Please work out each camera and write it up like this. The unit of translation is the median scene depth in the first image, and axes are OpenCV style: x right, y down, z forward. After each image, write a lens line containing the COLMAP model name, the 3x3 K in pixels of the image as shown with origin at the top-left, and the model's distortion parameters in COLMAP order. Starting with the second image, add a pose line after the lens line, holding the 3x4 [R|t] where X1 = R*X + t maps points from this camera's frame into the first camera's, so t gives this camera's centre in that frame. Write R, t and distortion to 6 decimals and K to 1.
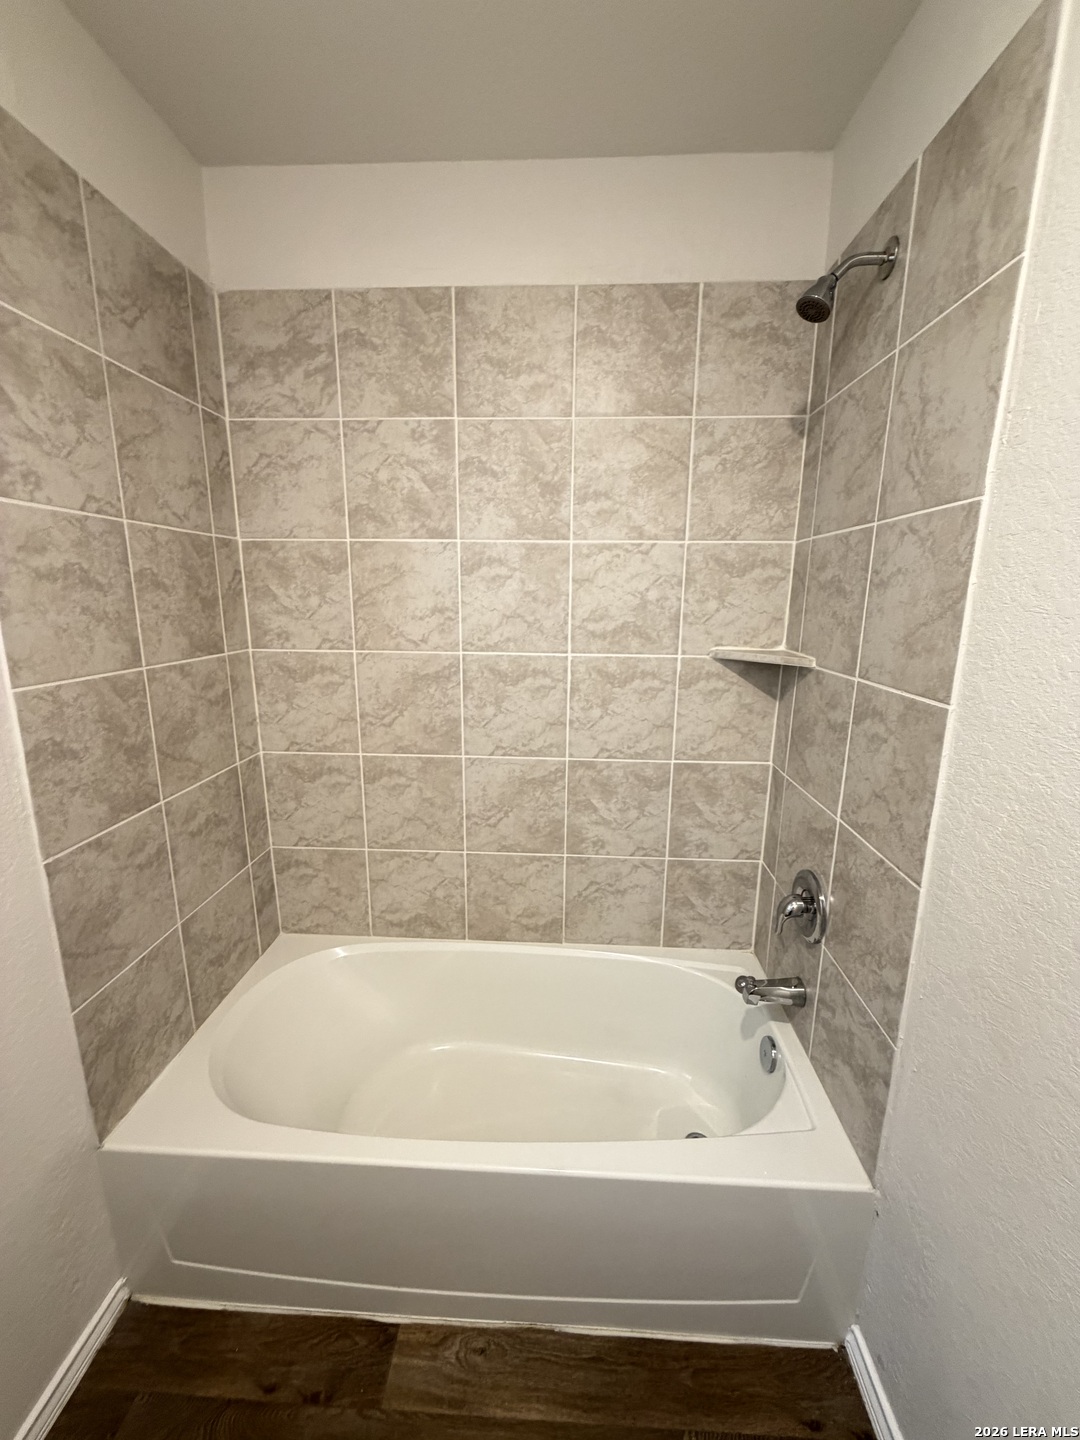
lens RADIAL K [[575.4, 0, 539.3], [0, 575.4, 714.7], [0, 0, 1]] dist [0.000298, 0.000115]
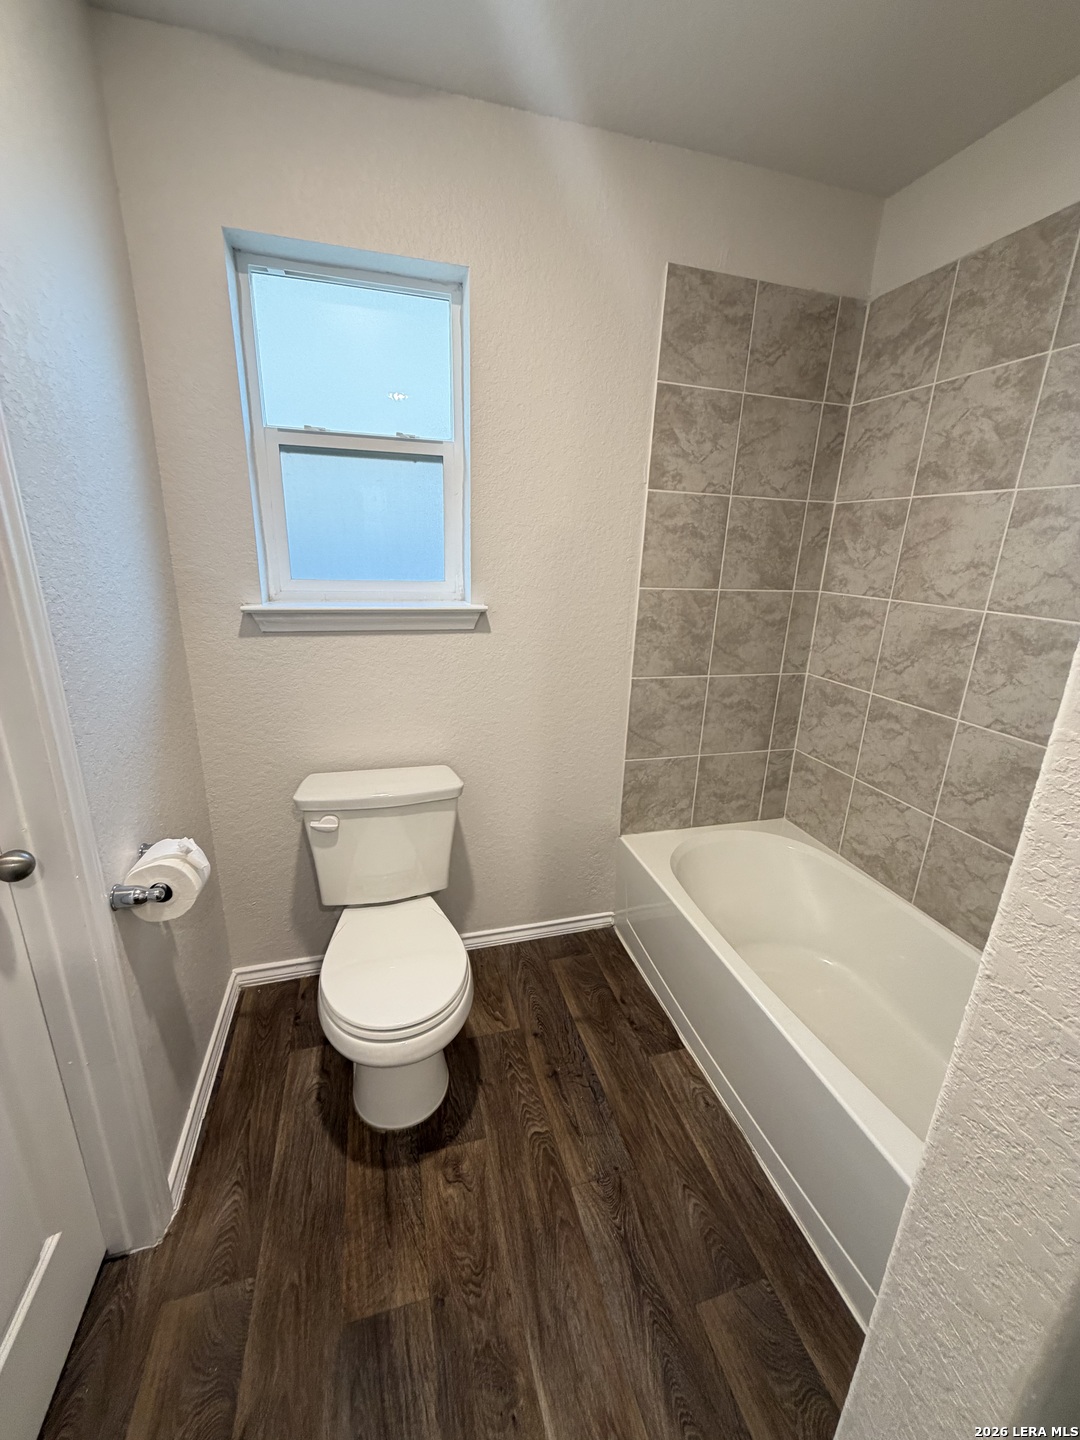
lens RADIAL K [[575.4, 0, 539.3], [0, 575.4, 714.7], [0, 0, 1]] dist [0.000298, 0.000115]
pose [[0.317699, 0.273571, -0.907869, 0.567213], [-0.227447, 0.951507, 0.207128, 0.025940], [0.920508, 0.140688, 0.364516, 0.003548]]
